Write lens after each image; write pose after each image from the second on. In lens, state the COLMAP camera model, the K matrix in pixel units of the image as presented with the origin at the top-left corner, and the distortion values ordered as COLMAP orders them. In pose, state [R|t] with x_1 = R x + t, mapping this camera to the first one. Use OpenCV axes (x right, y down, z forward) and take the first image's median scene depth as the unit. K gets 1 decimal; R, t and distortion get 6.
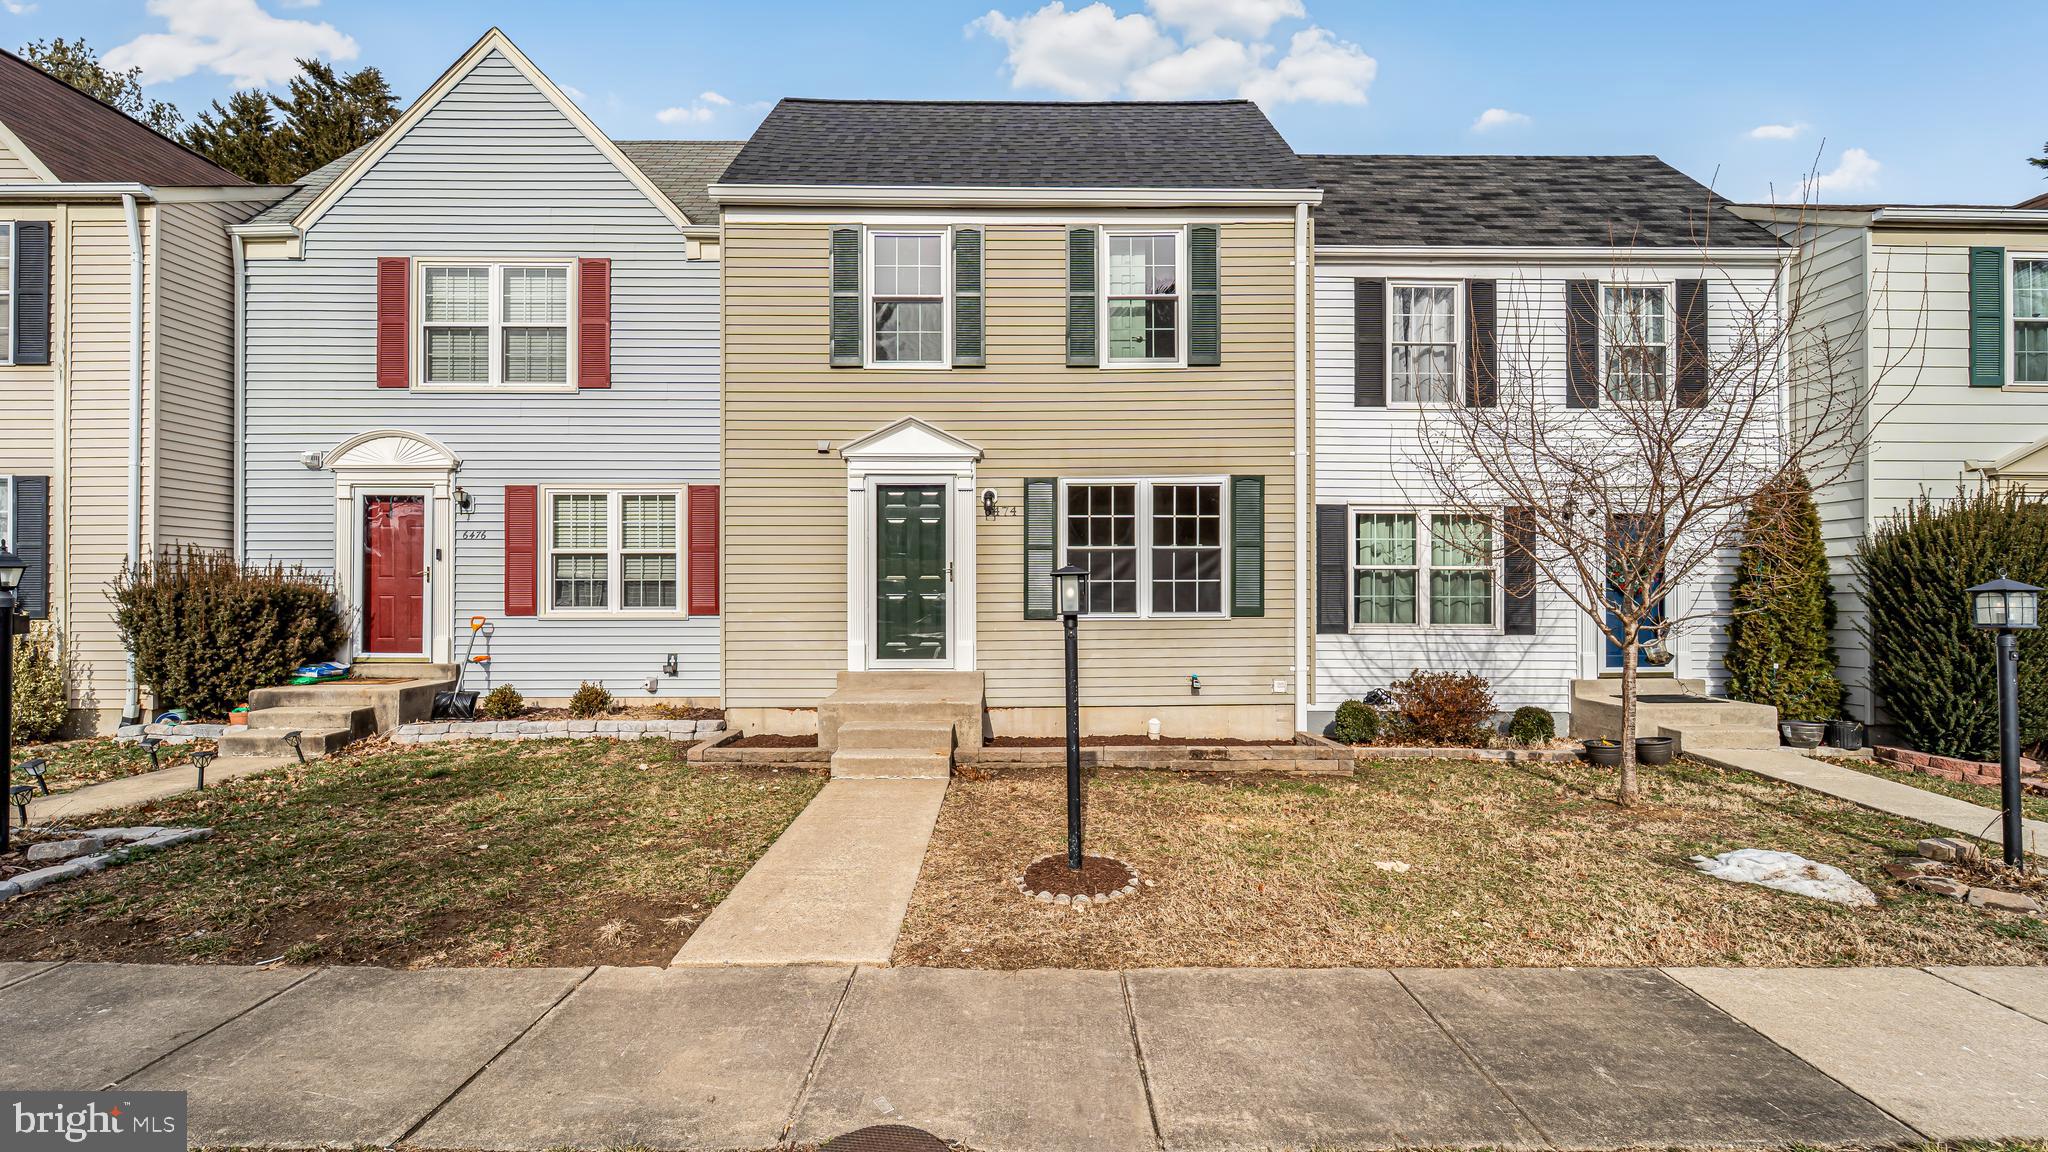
lens RADIAL K [[815.0, 0, 1028.1], [0, 815.0, 577.7], [0, 0, 1]] dist [0.001212, -0.000705]
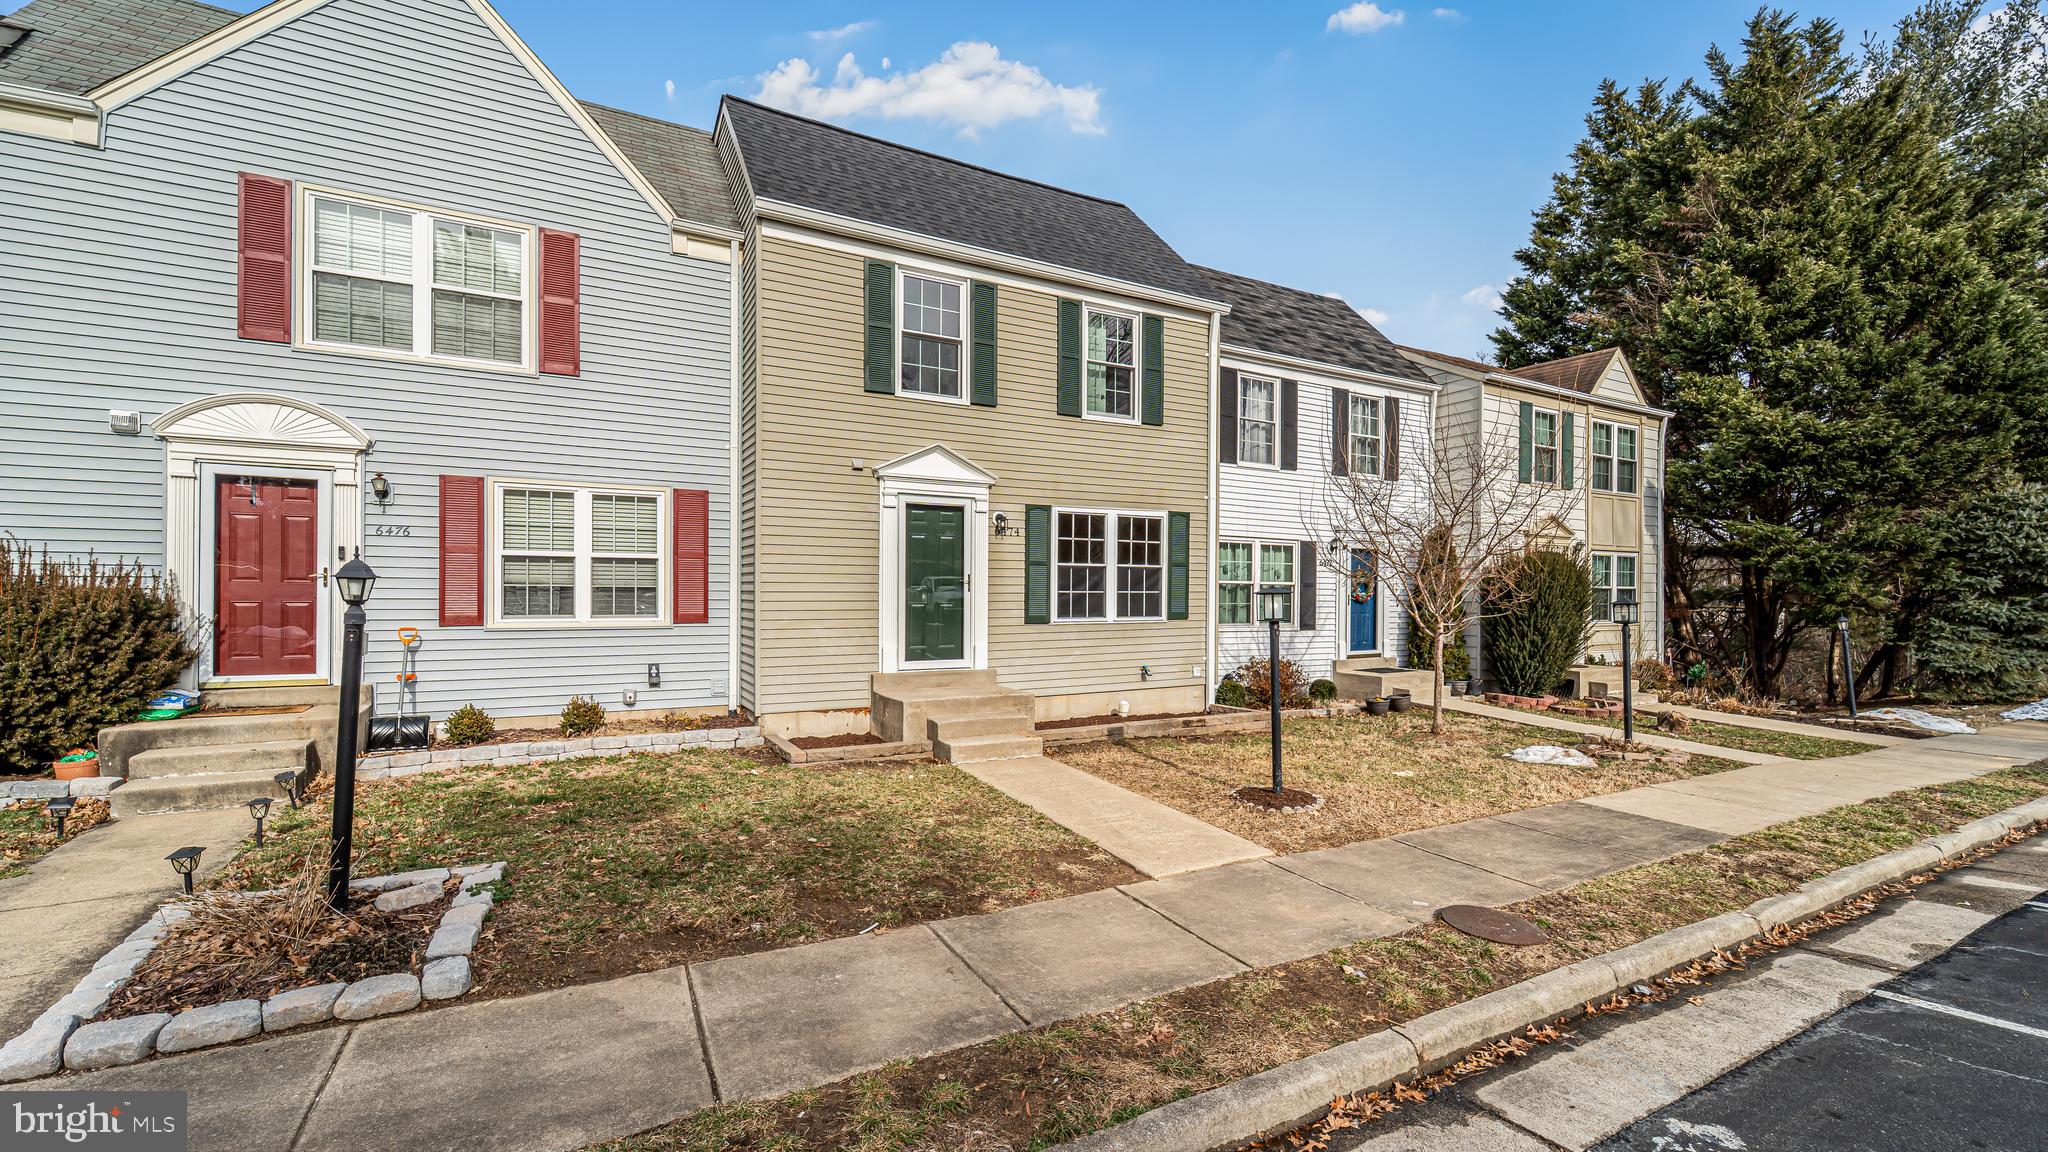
lens RADIAL K [[811.7, 0, 1021.2], [0, 811.7, 586.5], [0, 0, 1]] dist [0.001355, -0.000250]
pose [[0.889711, 0.009351, 0.456429, -0.545874], [-0.013604, 0.999889, 0.006034, -0.009898], [-0.456322, -0.011578, 0.889740, -0.047607]]
